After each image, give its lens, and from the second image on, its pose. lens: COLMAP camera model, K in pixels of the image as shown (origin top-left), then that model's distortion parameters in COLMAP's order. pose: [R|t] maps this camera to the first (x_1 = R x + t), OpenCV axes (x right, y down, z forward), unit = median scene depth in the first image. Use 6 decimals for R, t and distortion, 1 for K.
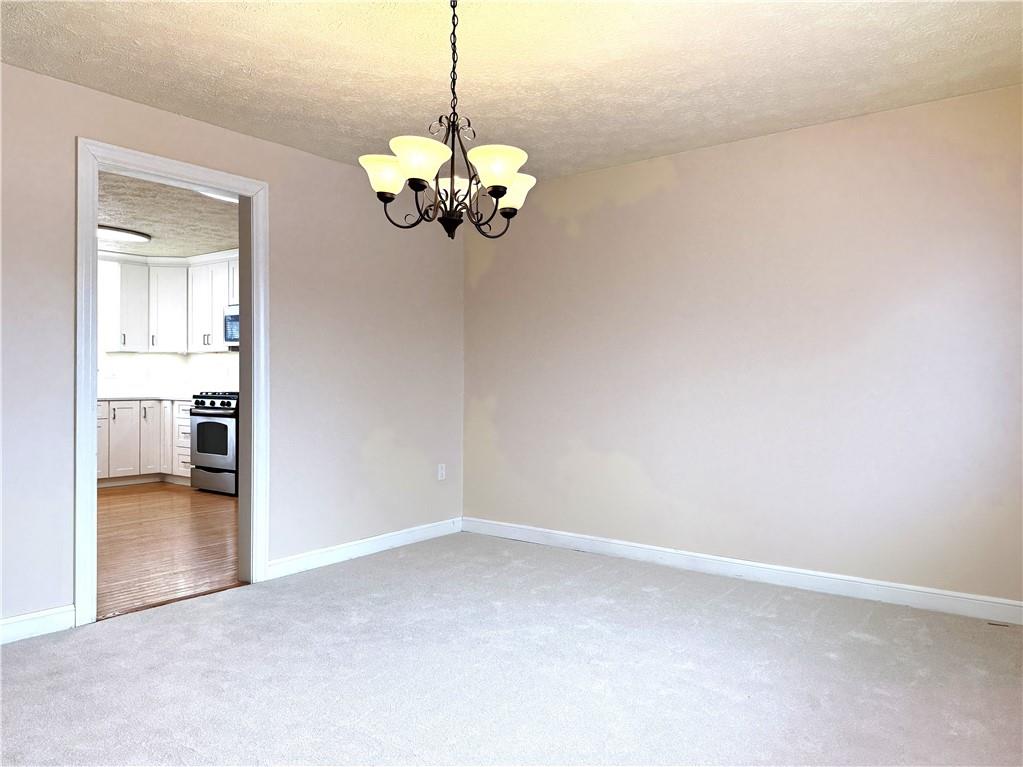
lens RADIAL K [[724.0, 0, 510.4], [0, 724.0, 382.9], [0, 0, 1]] dist [-0.005573, -0.000876]
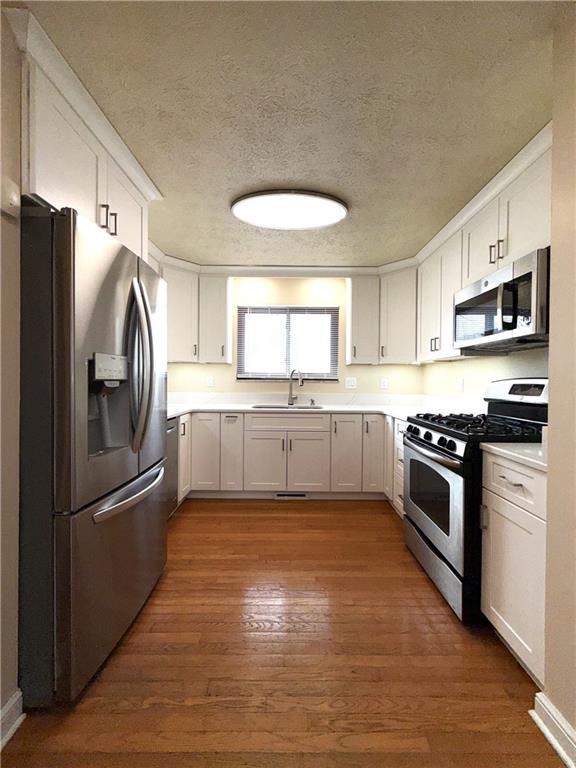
lens RADIAL K [[305.8, 0, 288.4], [0, 305.8, 382.5], [0, 0, 1]] dist [-0.003201, -0.000061]
pose [[0.594961, 0.007245, -0.803722, -0.251324], [-0.010156, 0.999947, 0.001496, -0.016833], [0.803690, 0.007272, 0.595003, 0.691220]]
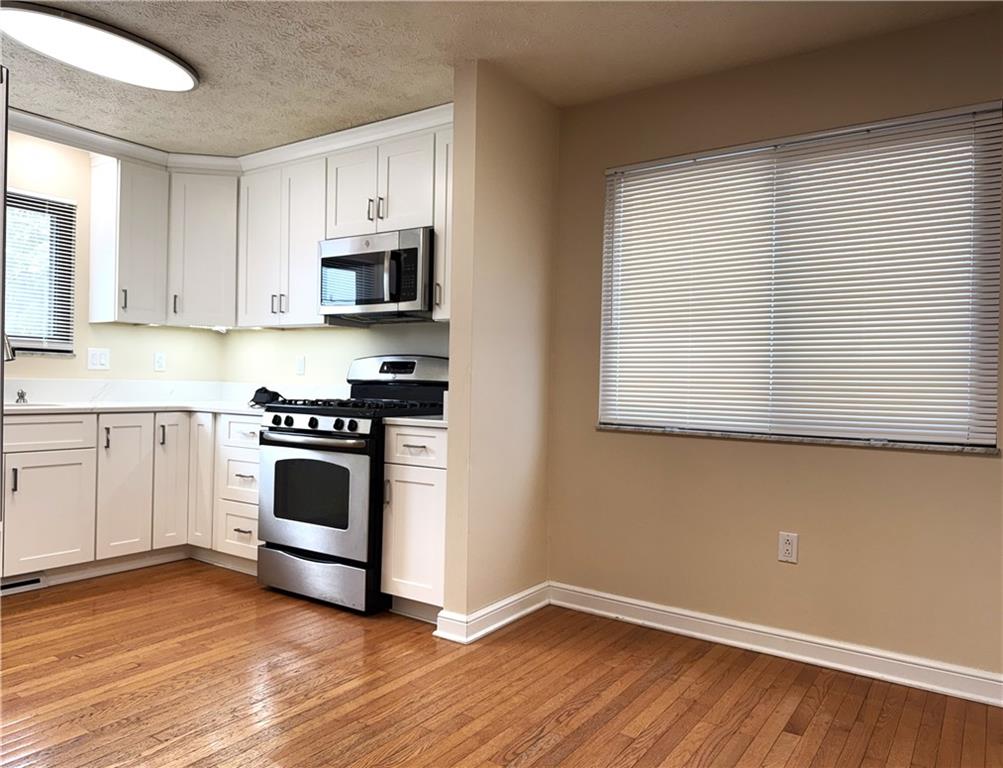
lens RADIAL K [[728.7, 0, 500.1], [0, 728.7, 388.0], [0, 0, 1]] dist [0.006651, -0.000079]
pose [[0.999035, 0.018293, 0.039941, -0.281023], [-0.018369, 0.999830, 0.001547, 0.000464], [-0.039906, -0.002279, 0.999201, 0.452188]]
